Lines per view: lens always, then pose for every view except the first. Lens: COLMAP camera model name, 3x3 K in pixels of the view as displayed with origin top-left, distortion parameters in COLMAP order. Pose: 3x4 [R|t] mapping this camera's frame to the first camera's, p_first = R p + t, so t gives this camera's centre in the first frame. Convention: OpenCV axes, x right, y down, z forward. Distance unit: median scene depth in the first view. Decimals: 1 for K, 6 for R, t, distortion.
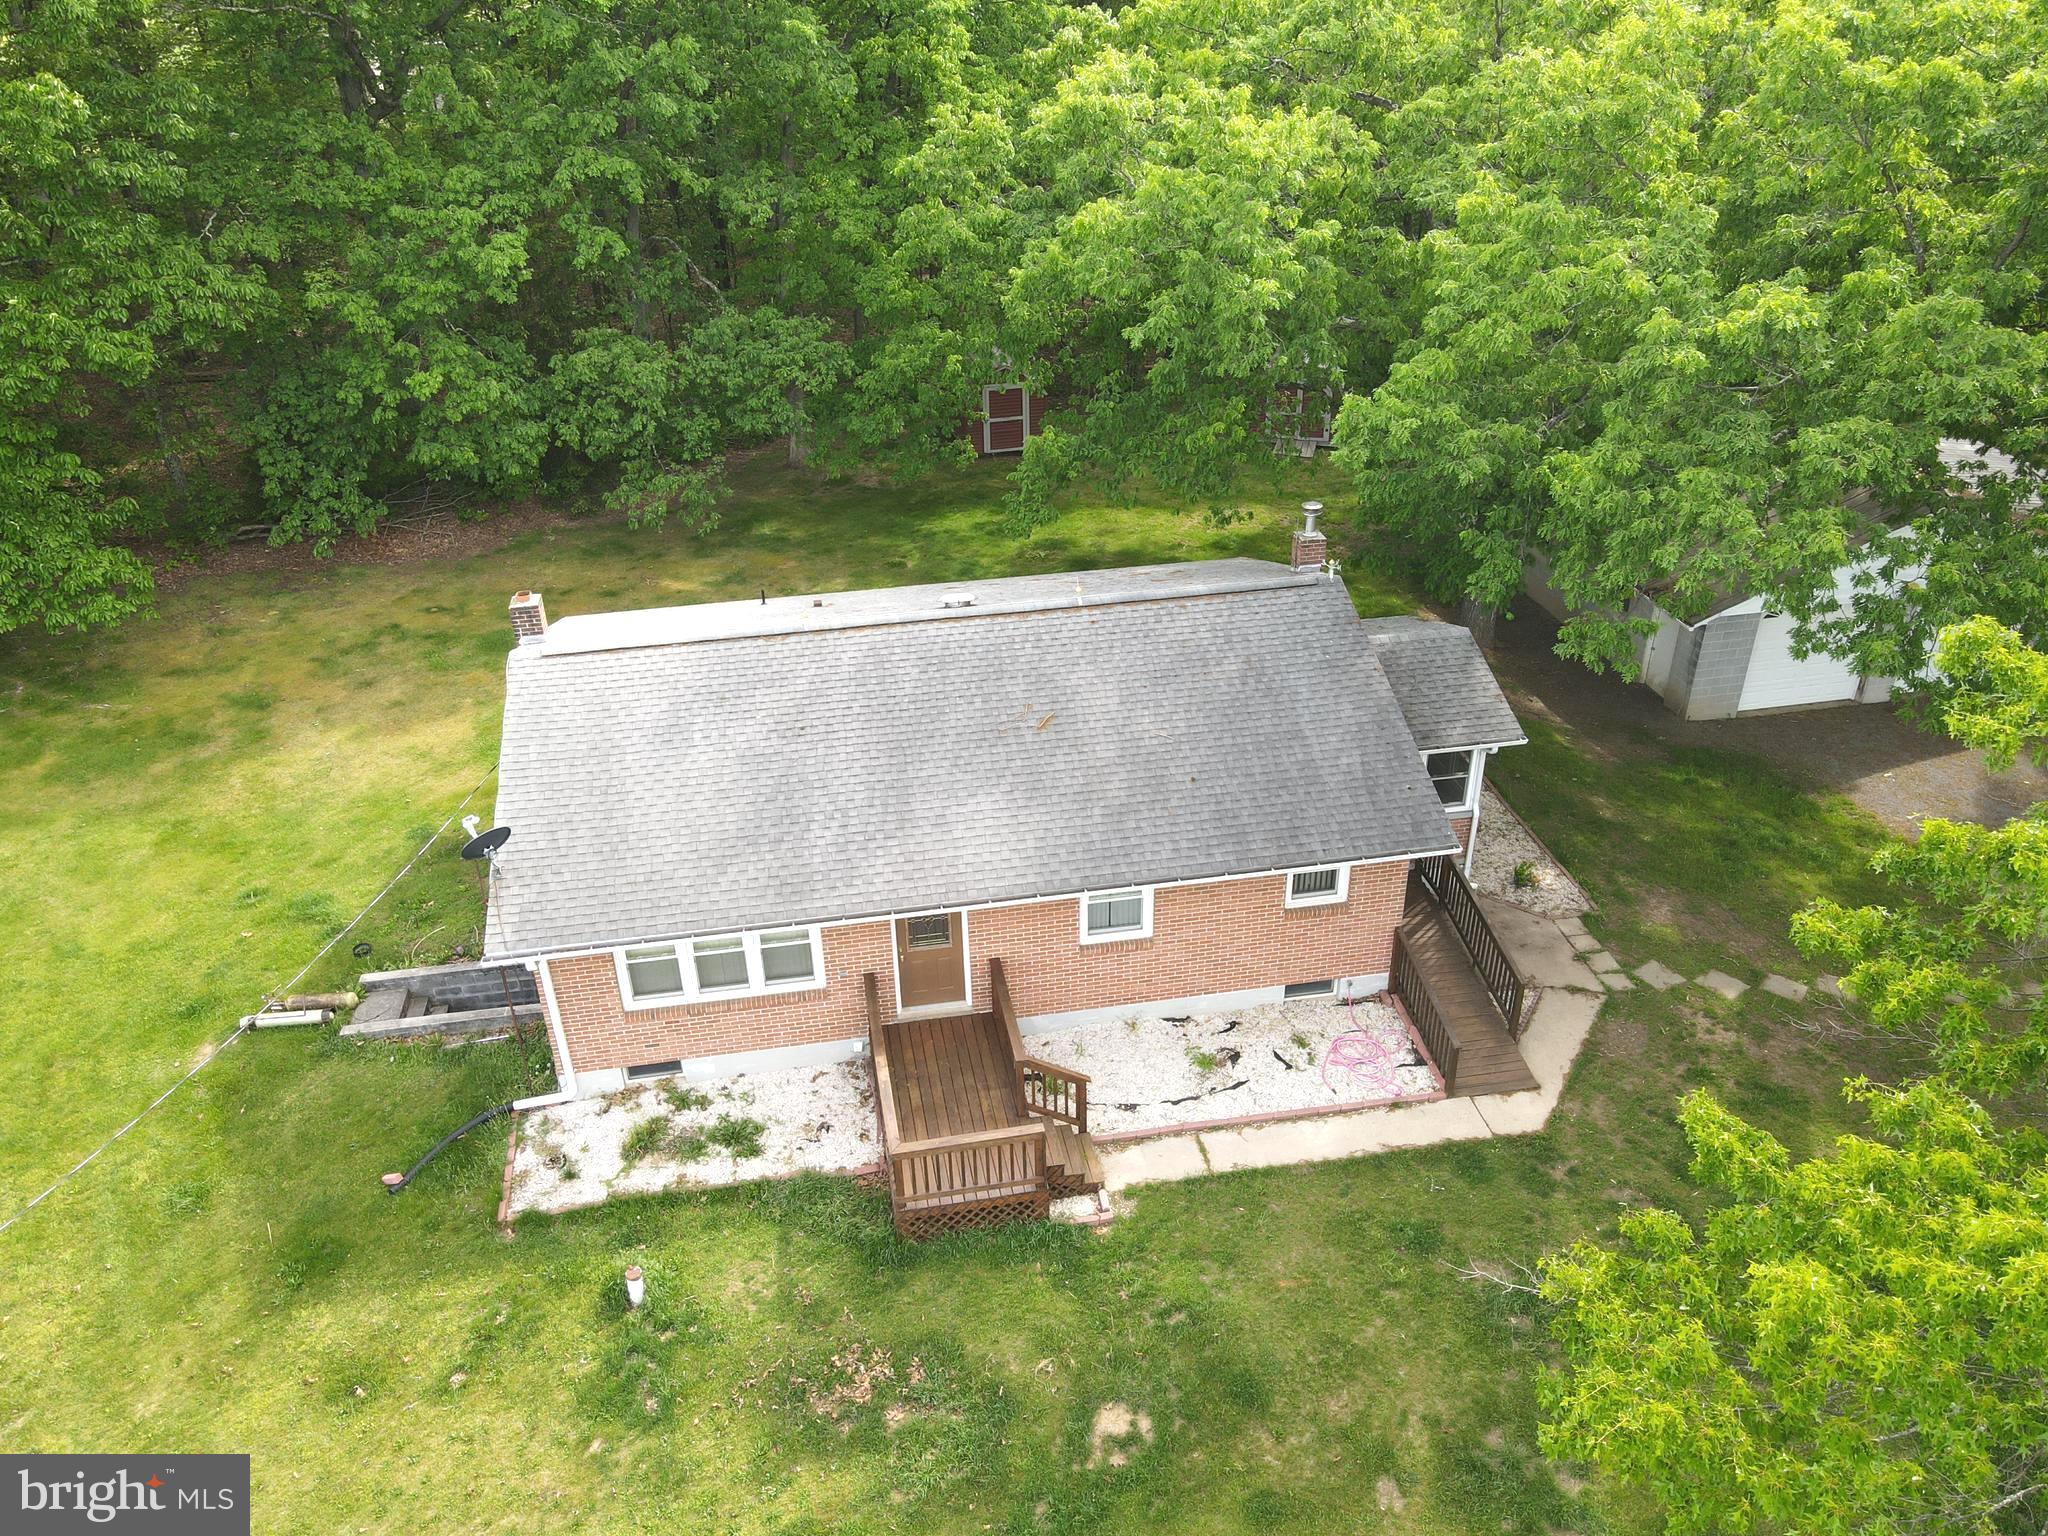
lens RADIAL K [[1513.4, 0, 1024.0], [0, 1513.4, 768.0], [0, 0, 1]] dist [-0.001589, 0.020203]
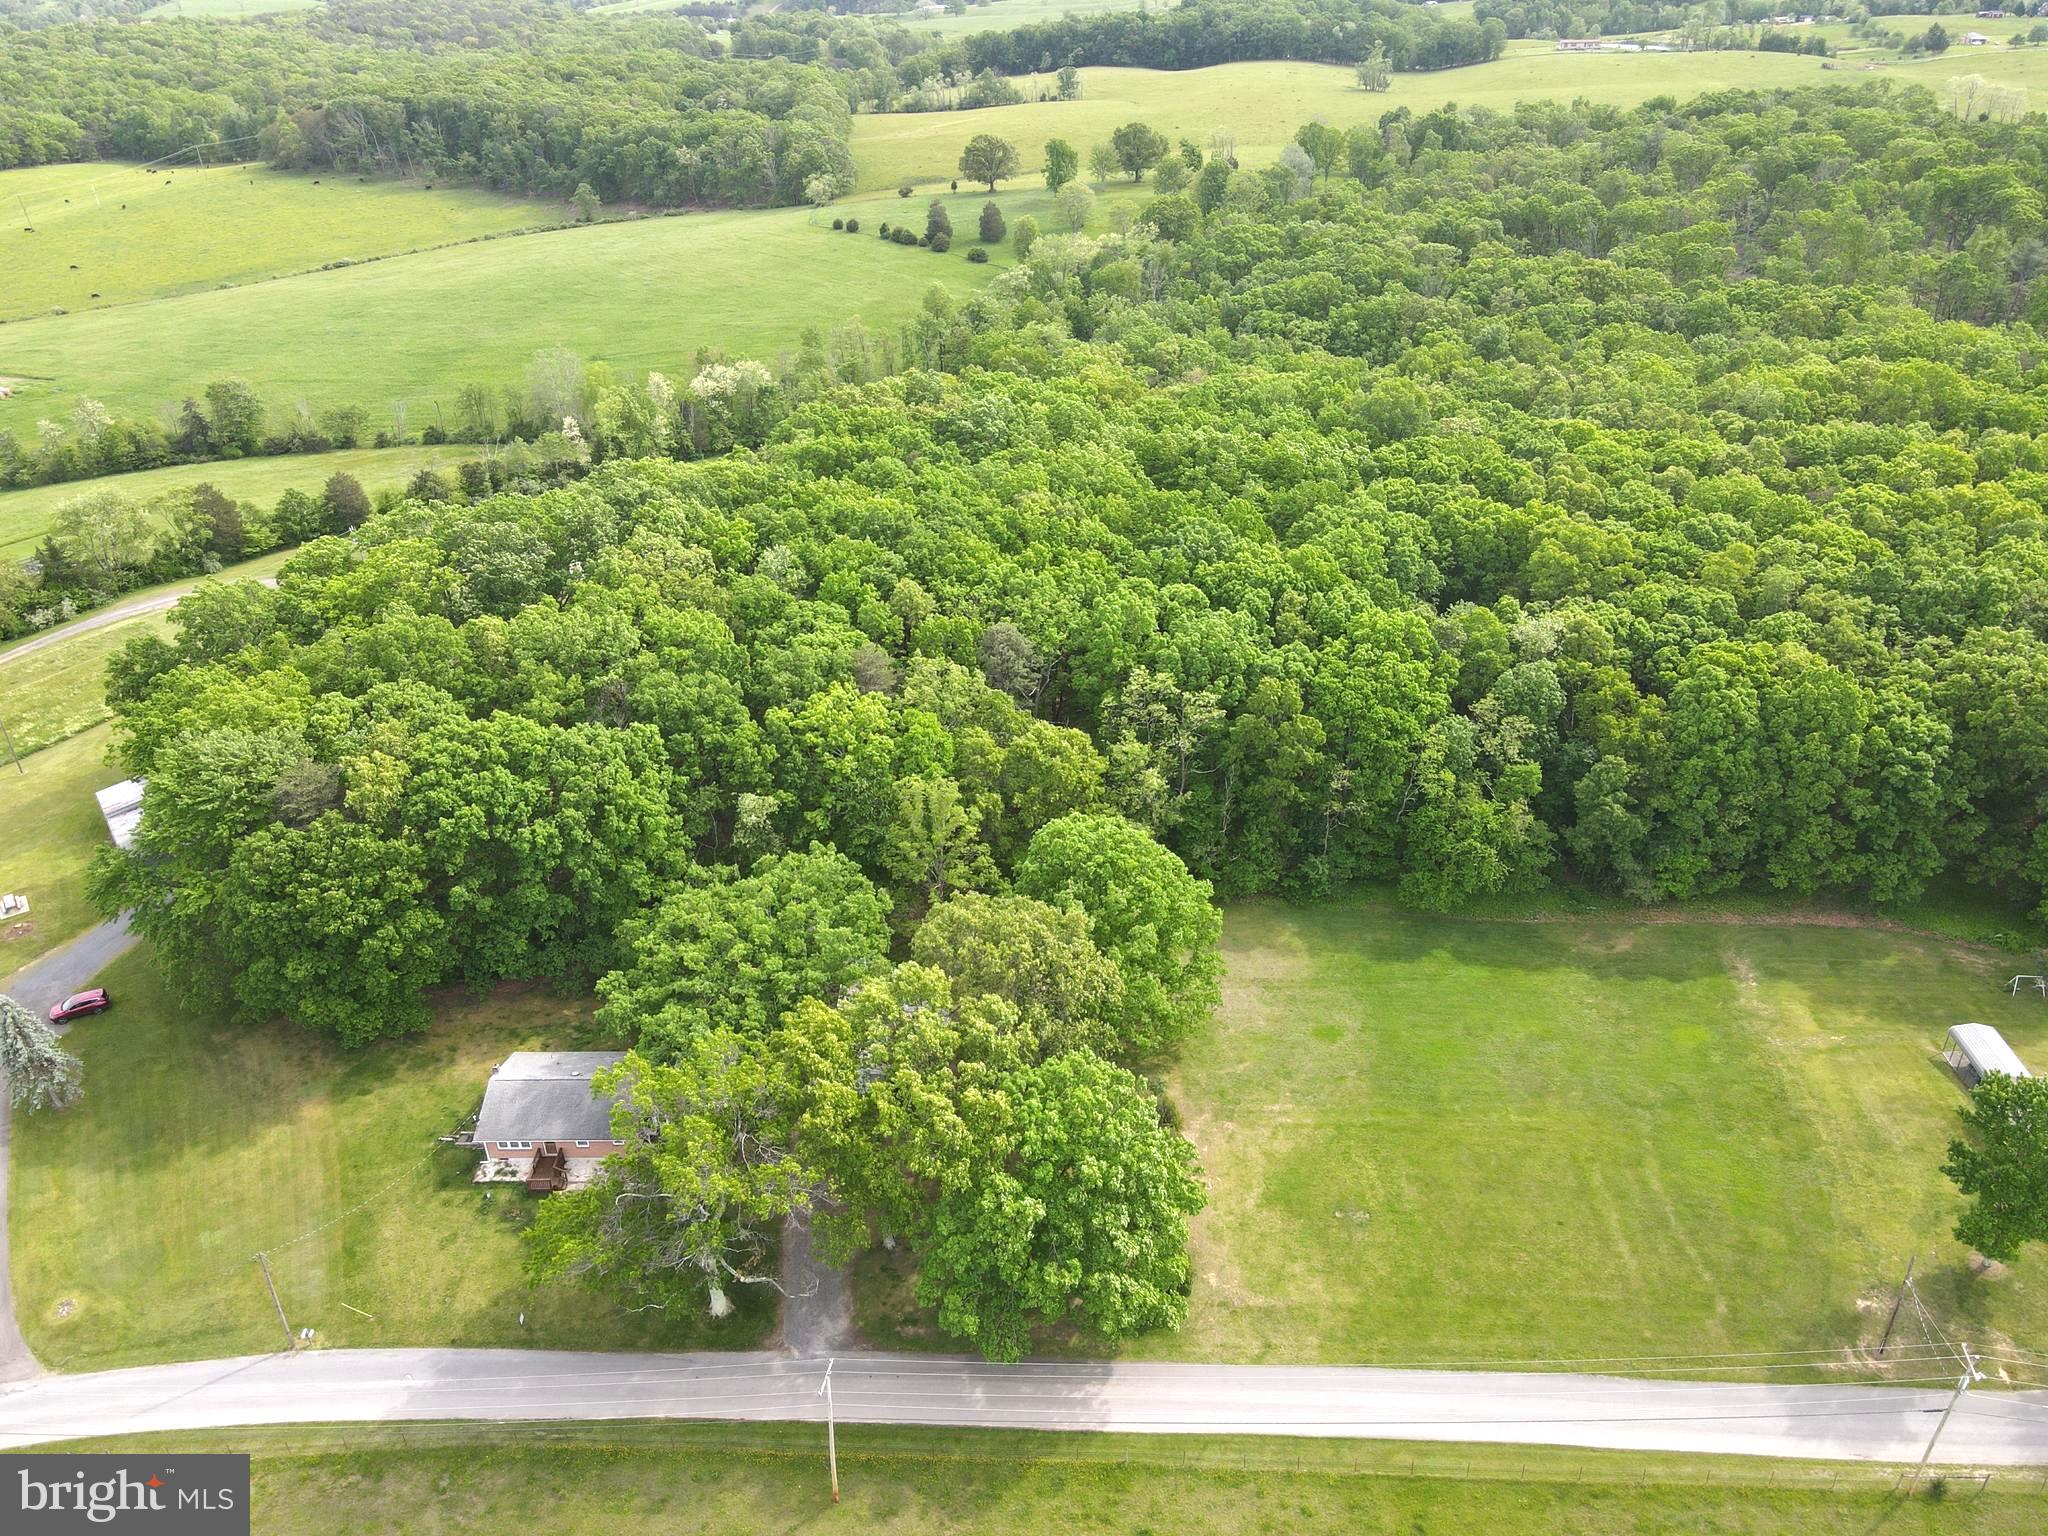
lens RADIAL K [[1513.4, 0, 1024.0], [0, 1513.4, 768.0], [0, 0, 1]] dist [-0.001589, 0.020203]
pose [[0.983907, 0.093195, -0.152450, 2.540733], [-0.092715, 0.995640, 0.010272, -1.586262], [0.152743, 0.004028, 0.988258, -4.570204]]
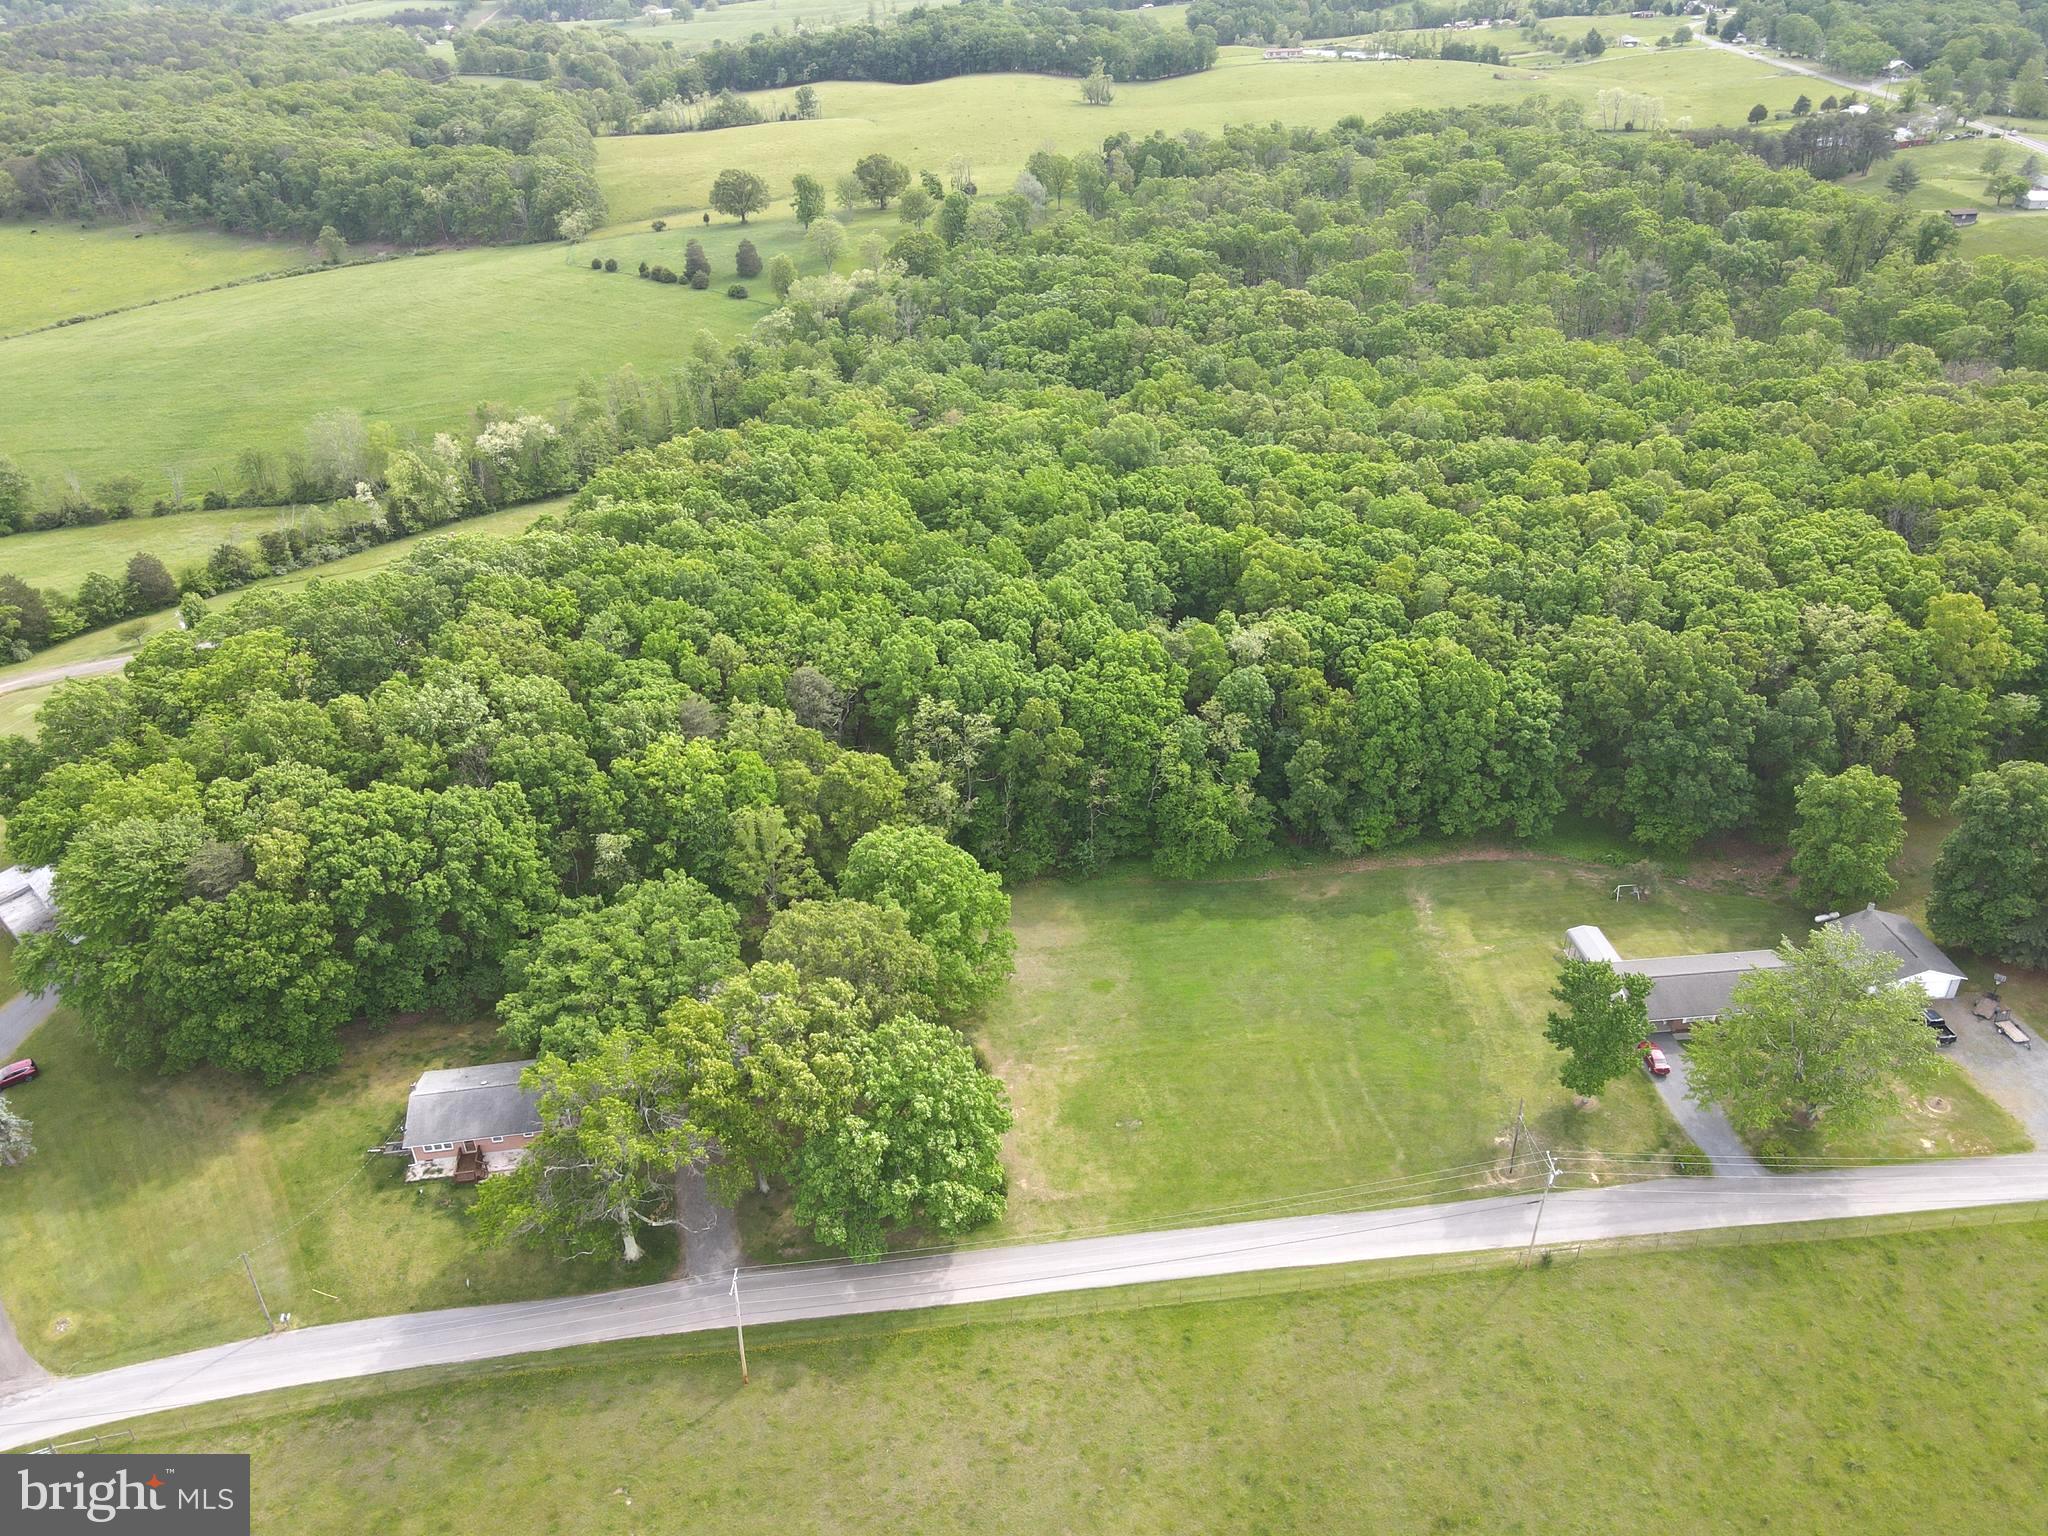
lens RADIAL K [[1513.4, 0, 1024.0], [0, 1513.4, 768.0], [0, 0, 1]] dist [-0.001589, 0.020203]
pose [[0.999818, 0.010701, -0.015778, 2.641377], [-0.010531, 0.999886, 0.010864, -1.748797], [0.015892, -0.010696, 0.999817, -6.028799]]
